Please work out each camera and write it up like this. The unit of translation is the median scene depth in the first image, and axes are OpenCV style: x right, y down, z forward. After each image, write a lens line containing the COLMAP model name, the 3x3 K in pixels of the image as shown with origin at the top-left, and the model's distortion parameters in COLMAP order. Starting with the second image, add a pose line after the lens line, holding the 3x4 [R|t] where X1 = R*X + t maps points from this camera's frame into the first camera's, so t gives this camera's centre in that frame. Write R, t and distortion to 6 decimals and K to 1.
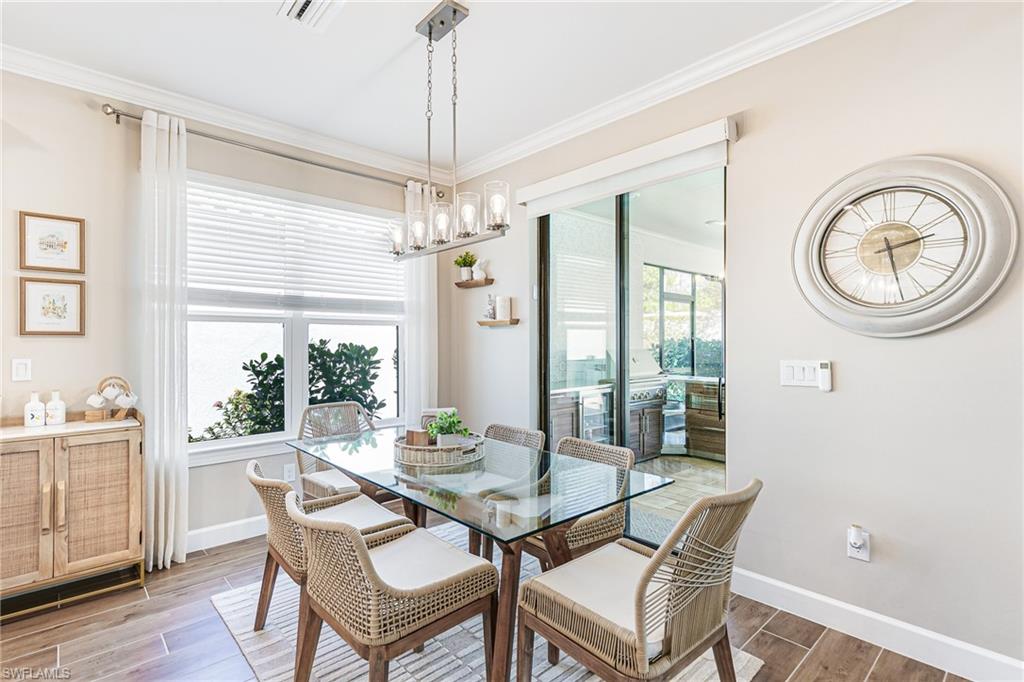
lens RADIAL K [[485.8, 0, 512.0], [0, 485.8, 341.0], [0, 0, 1]] dist [0.003360, 0.000096]
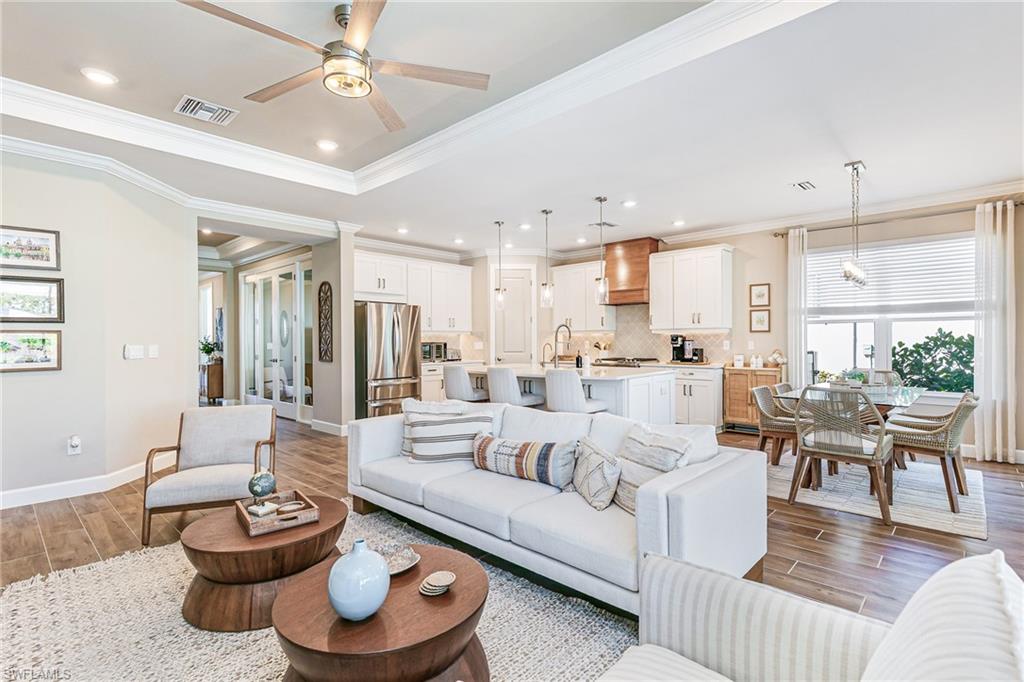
lens RADIAL K [[485.8, 0, 512.0], [0, 485.8, 341.0], [0, 0, 1]] dist [0.003360, 0.000096]
pose [[0.077094, 0.004654, -0.997013, 1.406393], [0.008659, 0.999948, 0.005337, 0.009510], [0.996986, -0.009045, 0.077050, -0.447569]]
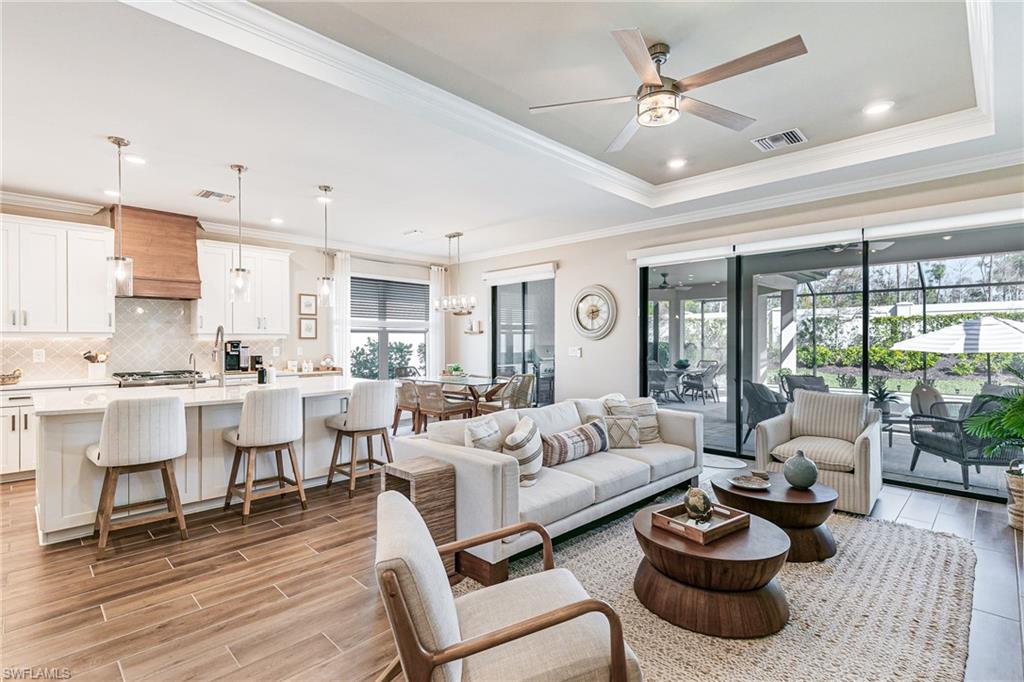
lens RADIAL K [[494.3, 0, 512.0], [0, 494.3, 341.0], [0, 0, 1]] dist [-0.044530, -0.000075]
pose [[0.998927, -0.000284, 0.046313, 0.057201], [0.000252, 1.000000, 0.000704, -0.001019], [-0.046313, -0.000692, 0.998927, -1.715290]]
